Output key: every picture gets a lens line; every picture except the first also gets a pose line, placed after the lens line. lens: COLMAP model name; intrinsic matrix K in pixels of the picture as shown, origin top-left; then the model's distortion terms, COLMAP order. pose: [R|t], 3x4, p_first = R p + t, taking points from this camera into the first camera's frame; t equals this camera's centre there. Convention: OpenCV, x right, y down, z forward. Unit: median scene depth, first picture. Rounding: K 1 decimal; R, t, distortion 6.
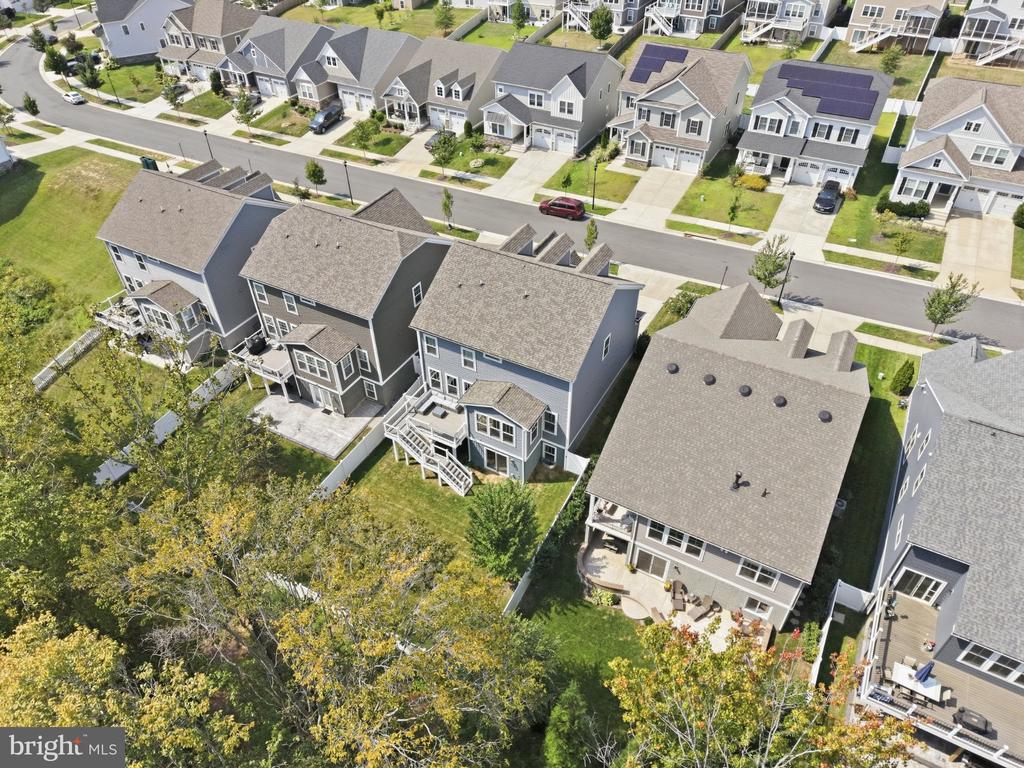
lens RADIAL K [[685.3, 0, 512.0], [0, 685.3, 384.0], [0, 0, 1]] dist [0.006410, -0.006156]
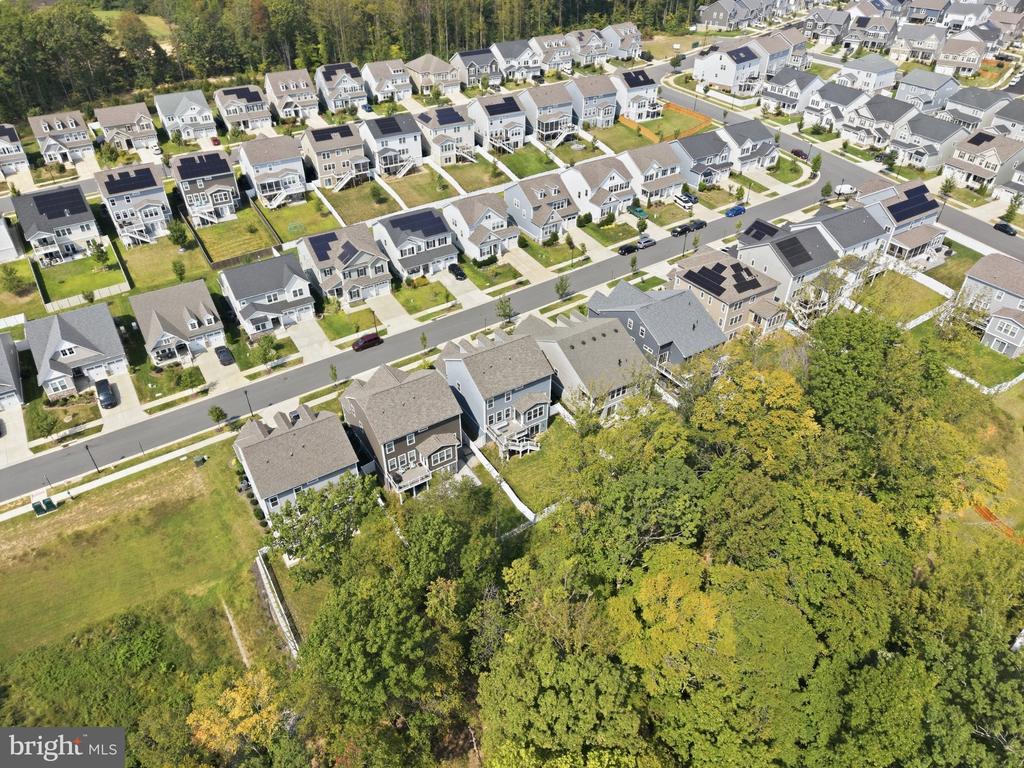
lens RADIAL K [[685.3, 0, 512.0], [0, 685.3, 384.0], [0, 0, 1]] dist [0.006410, -0.006156]
pose [[0.478724, -0.519545, 0.707740, -0.916585], [0.575862, 0.794301, 0.193569, -0.280757], [-0.662726, 0.314894, 0.679438, -0.288468]]
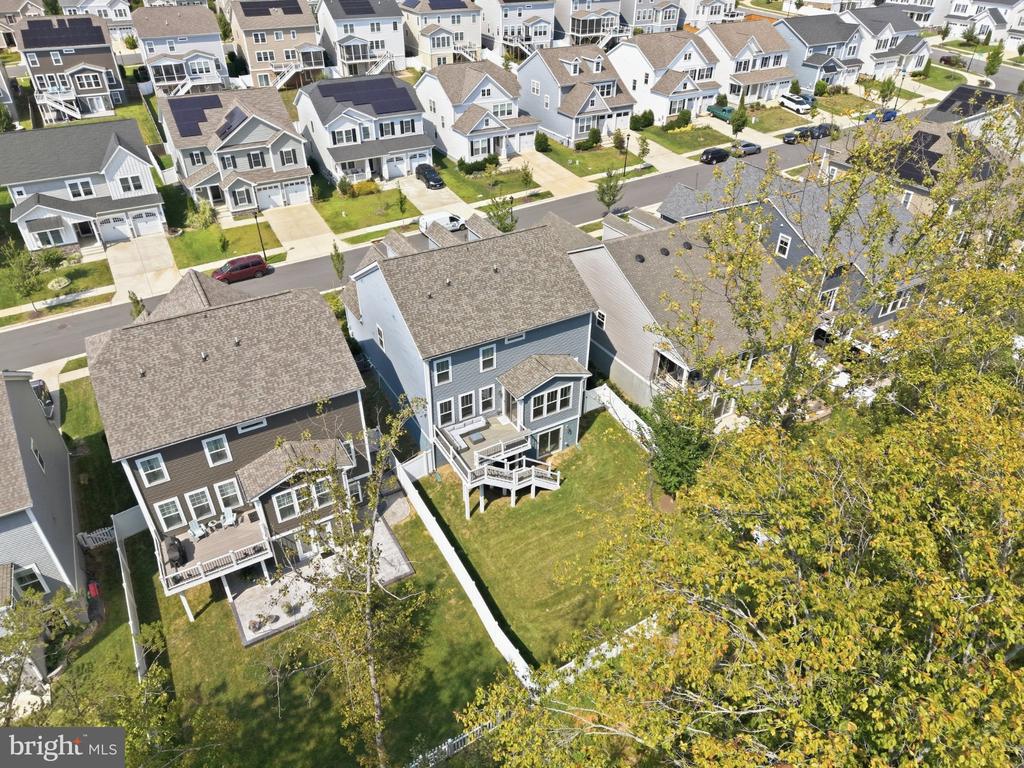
lens RADIAL K [[685.3, 0, 512.0], [0, 685.3, 384.0], [0, 0, 1]] dist [0.006410, -0.006156]
pose [[0.519053, -0.475454, 0.710301, -0.410525], [0.555835, 0.819061, 0.142078, -0.068945], [-0.649331, 0.321065, 0.689410, 0.214781]]
